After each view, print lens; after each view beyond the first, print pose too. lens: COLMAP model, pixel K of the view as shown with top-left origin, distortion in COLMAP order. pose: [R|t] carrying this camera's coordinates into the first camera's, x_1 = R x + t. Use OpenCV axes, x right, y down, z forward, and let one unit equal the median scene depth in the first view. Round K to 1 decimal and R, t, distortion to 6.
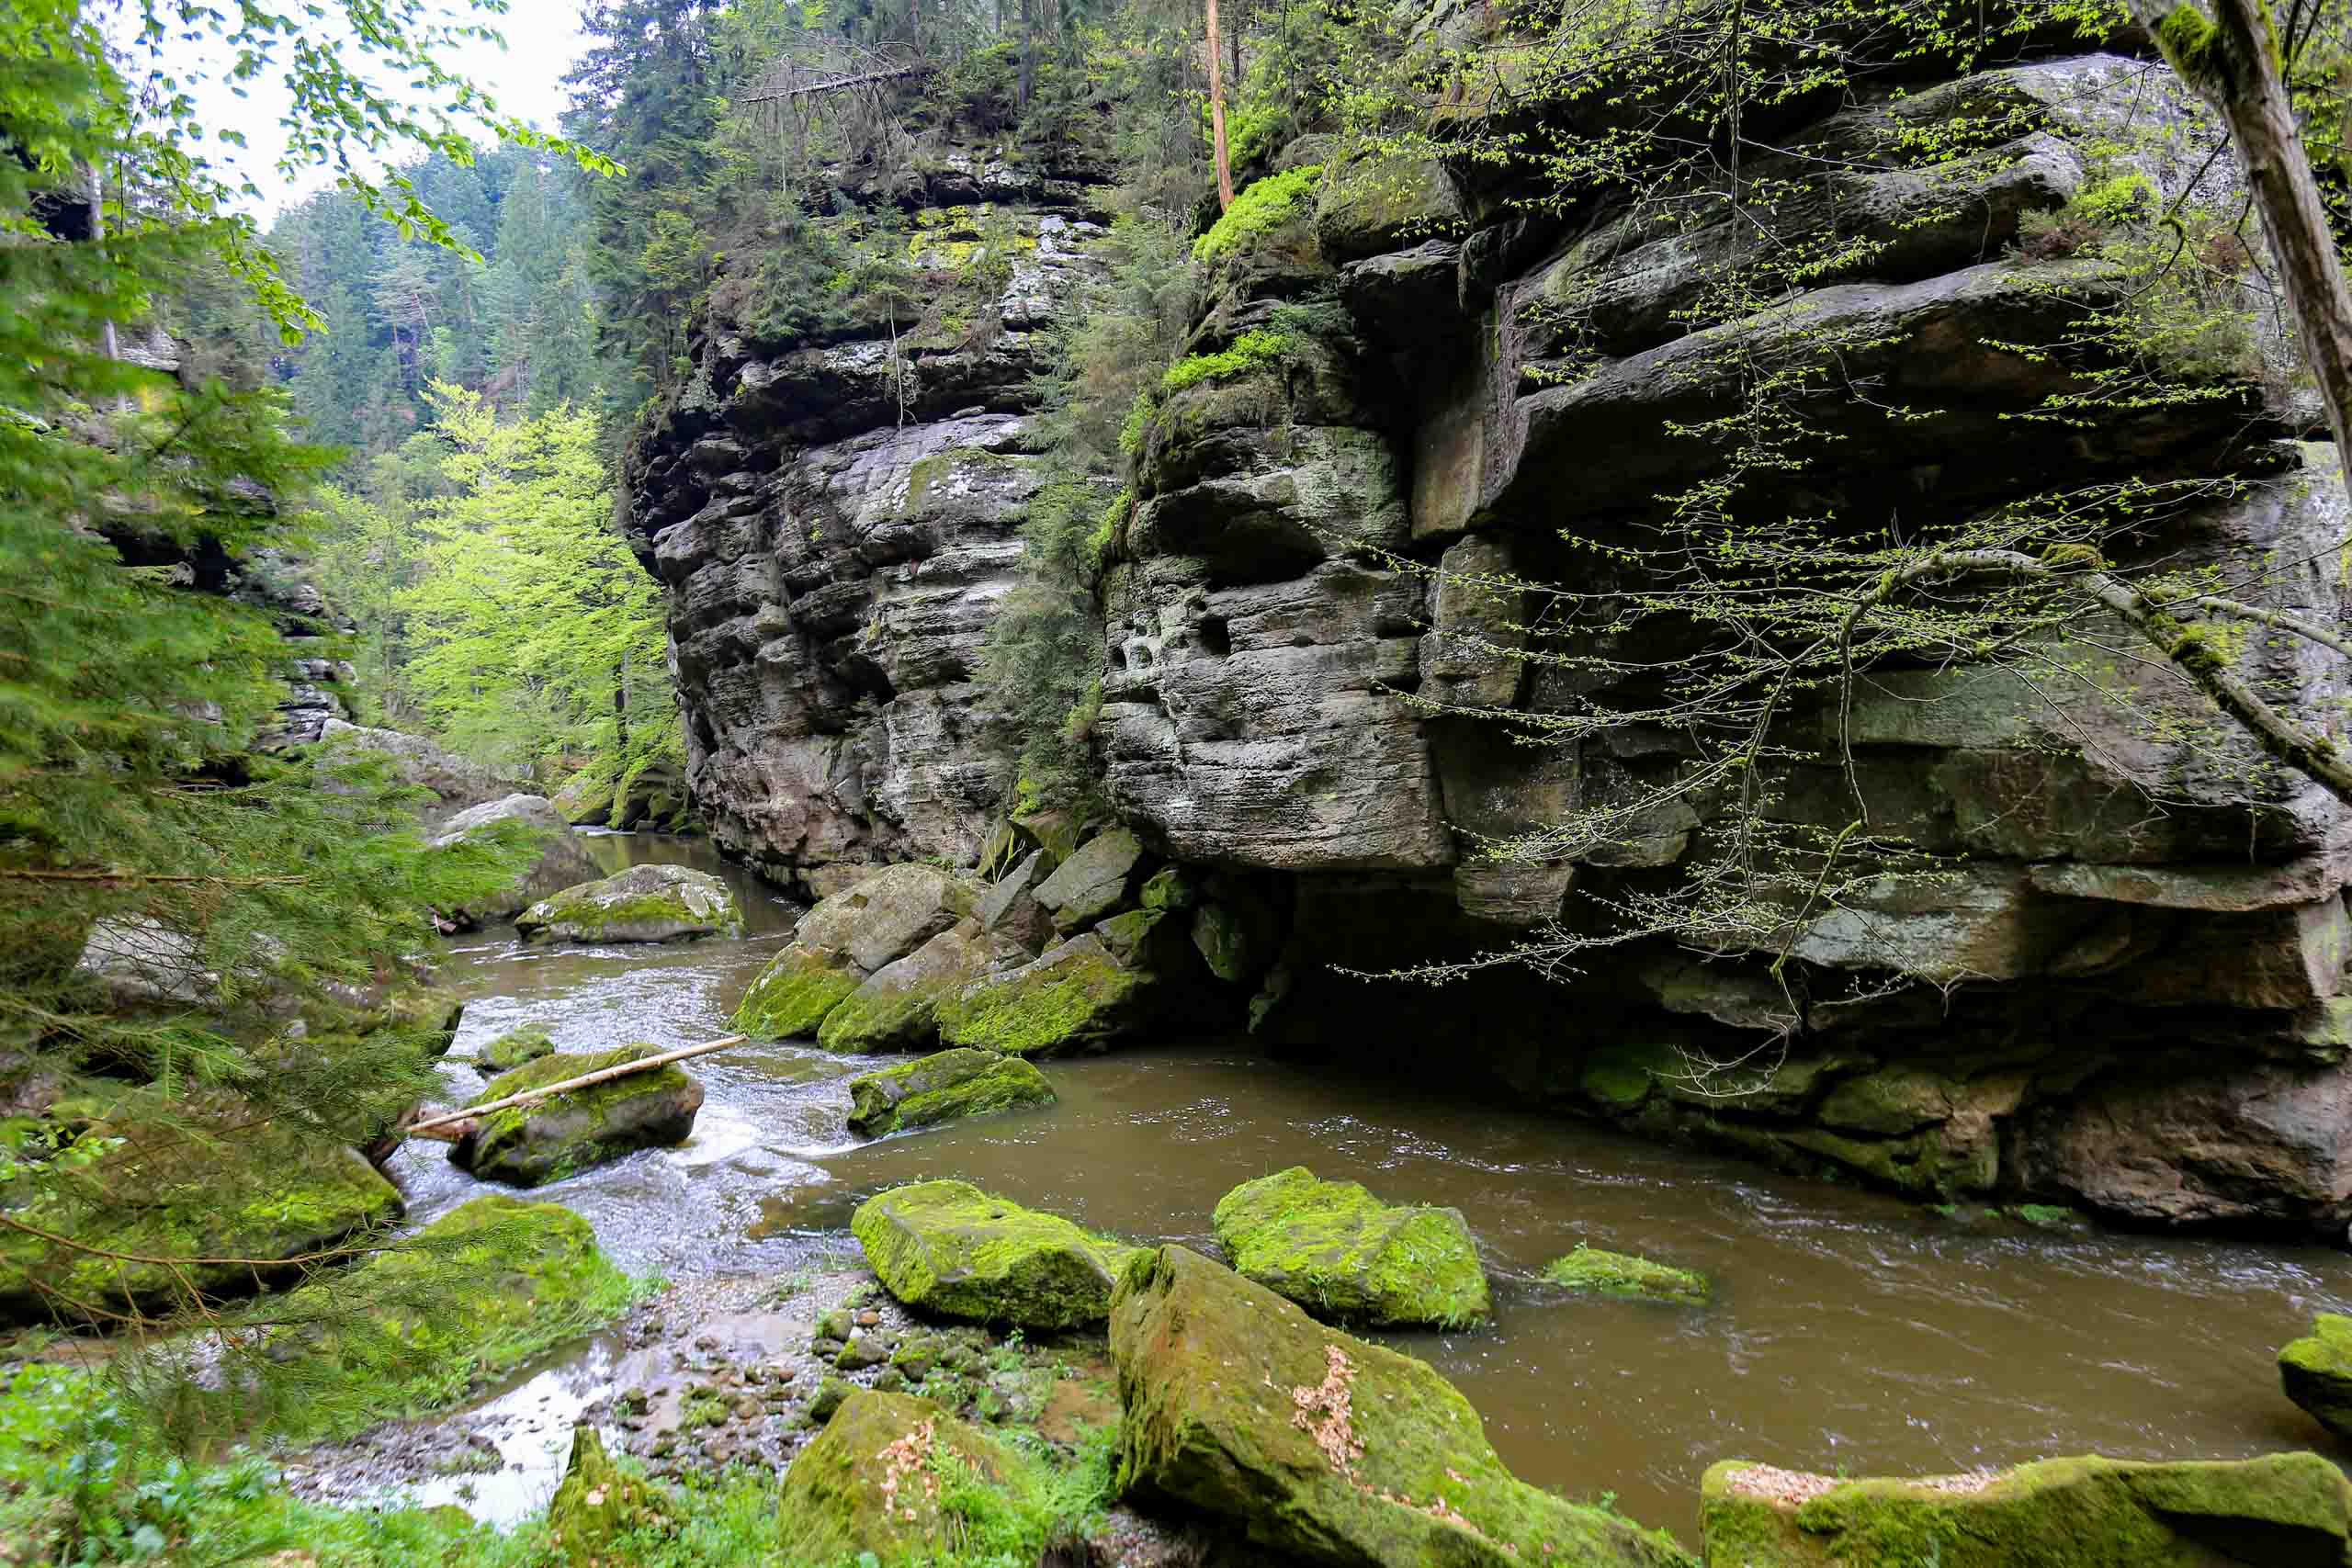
lens RADIAL K [[1538.1, 0, 1176.0], [0, 1538.1, 784.0], [0, 0, 1]] dist [-0.007011, 0.000895]
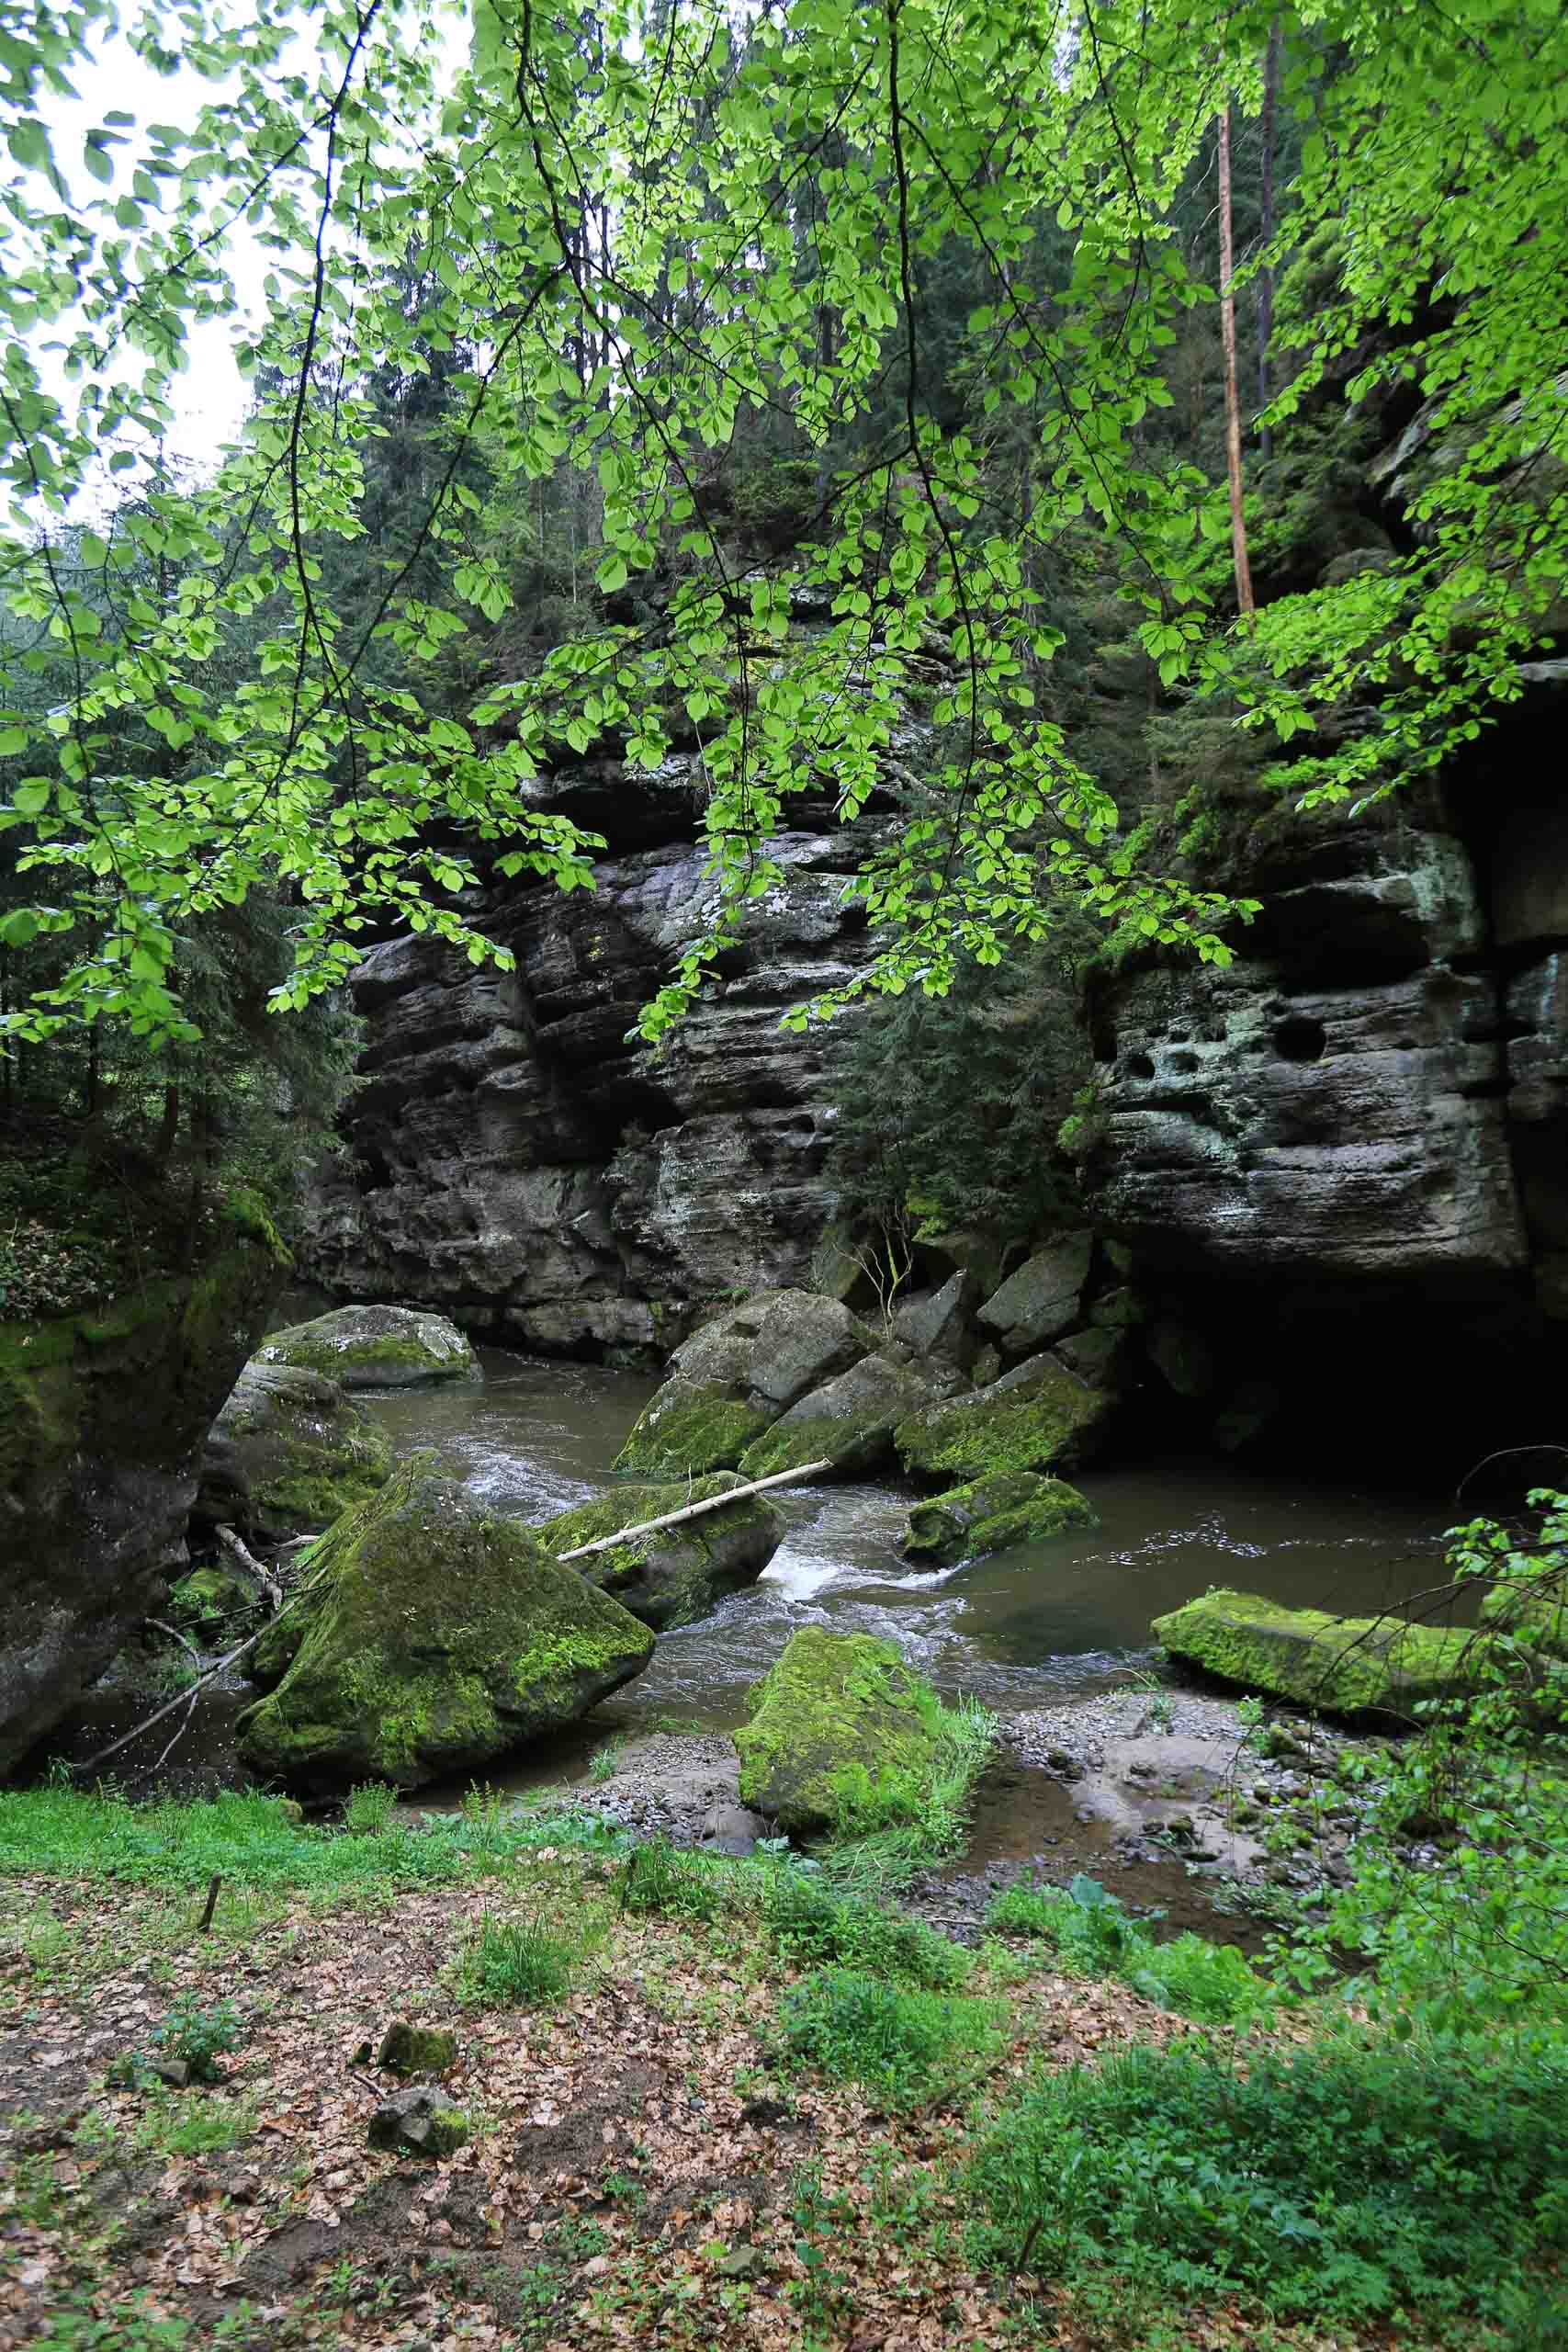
lens RADIAL K [[1546.5, 0, 784.0], [0, 1546.5, 1176.0], [0, 0, 1]] dist [-0.025862, 0.000295]
pose [[0.988769, -0.003104, 0.149422, -0.365900], [0.009448, 0.999083, -0.041768, 0.024511], [-0.149156, 0.042711, 0.987891, 0.055154]]
